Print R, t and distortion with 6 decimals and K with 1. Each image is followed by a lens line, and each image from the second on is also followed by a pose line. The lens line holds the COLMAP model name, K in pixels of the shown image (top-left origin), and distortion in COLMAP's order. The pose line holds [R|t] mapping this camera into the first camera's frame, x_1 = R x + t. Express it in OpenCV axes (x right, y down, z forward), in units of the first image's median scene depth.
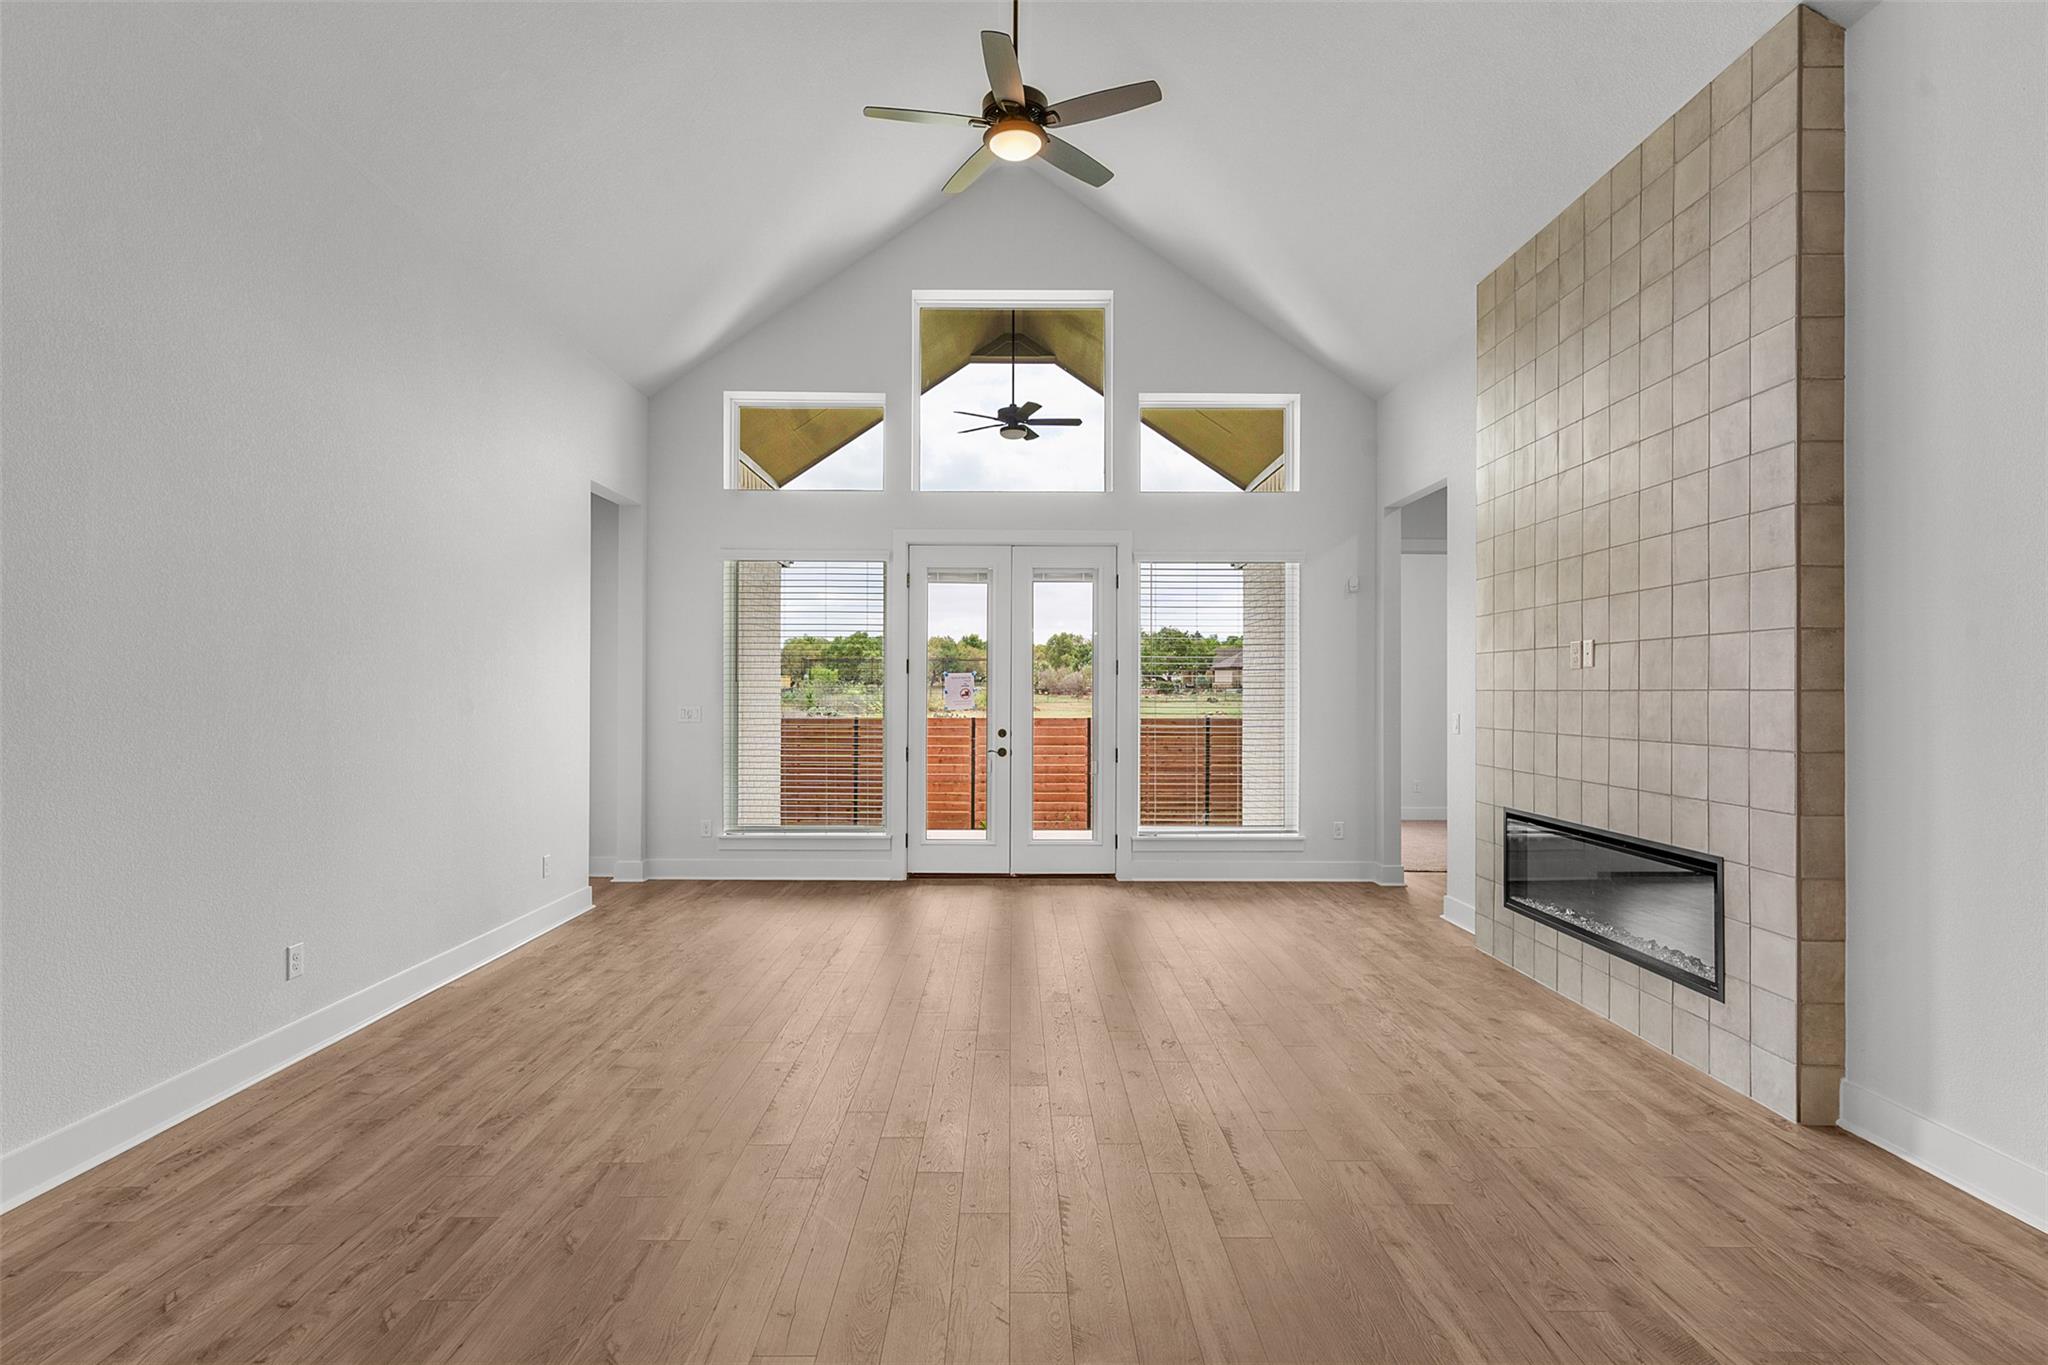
lens RADIAL K [[998.3, 0, 1006.0], [0, 998.3, 686.9], [0, 0, 1]] dist [0.003702, -0.000253]
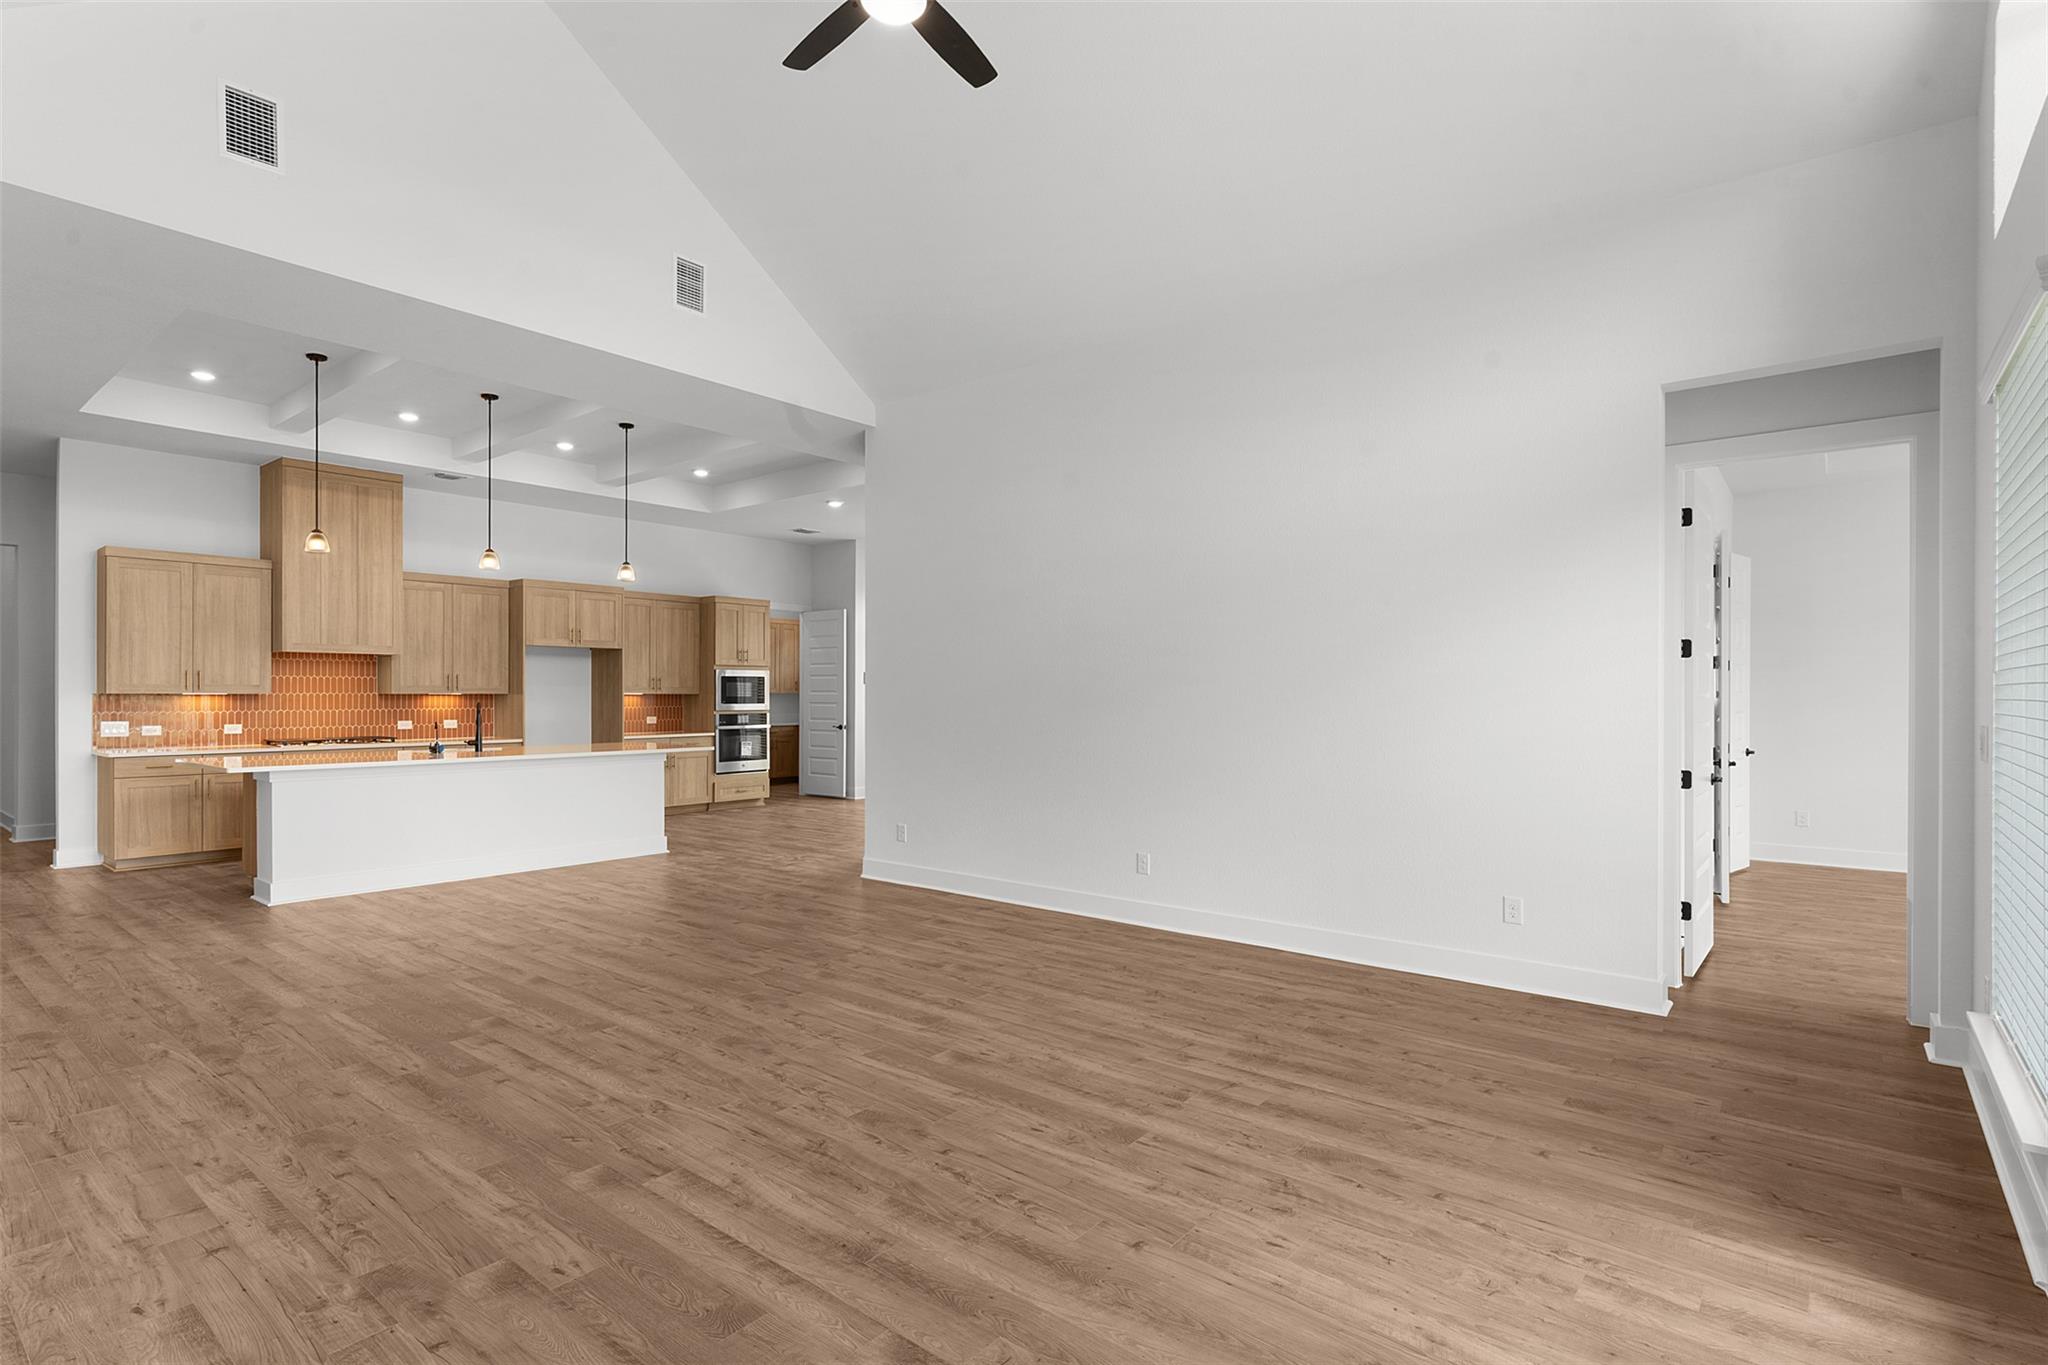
lens RADIAL K [[998.3, 0, 1013.0], [0, 998.3, 694.1], [0, 0, 1]] dist [0.003702, -0.000253]
pose [[-0.629181, -0.003538, -0.777251, 0.586498], [0.000160, 0.999989, -0.004682, 0.010305], [0.777259, -0.003071, -0.629173, 1.639592]]
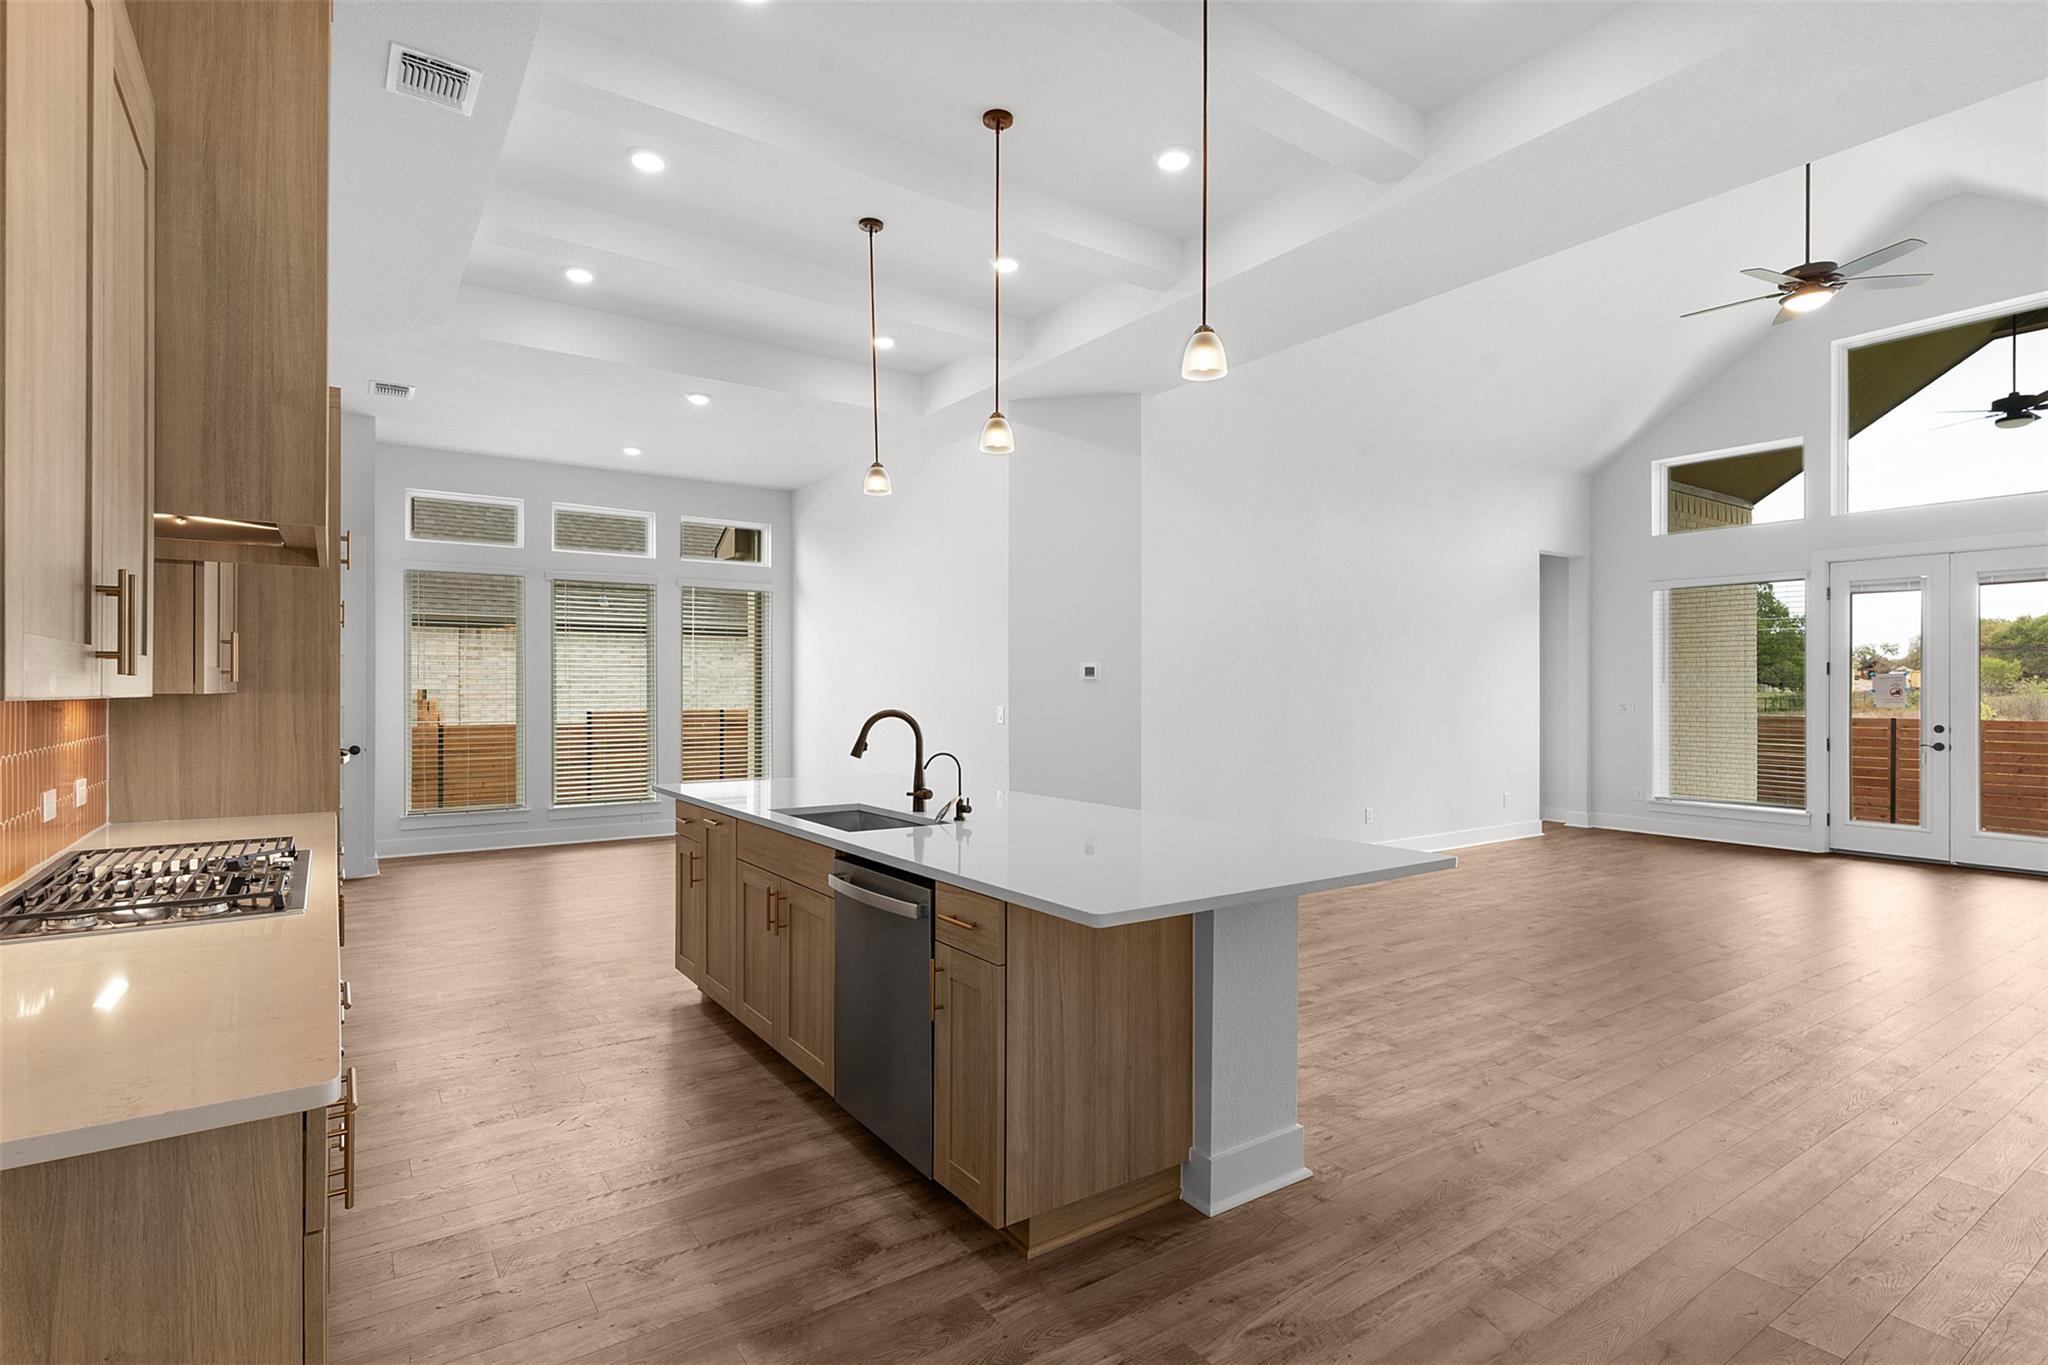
lens RADIAL K [[998.3, 0, 1017.0], [0, 998.3, 683.9], [0, 0, 1]] dist [0.003702, -0.000253]
pose [[0.570300, -0.005852, -0.821416, 0.563850], [0.003886, 0.999983, -0.004427, -0.002635], [0.821427, -0.000667, 0.570313, -0.764207]]
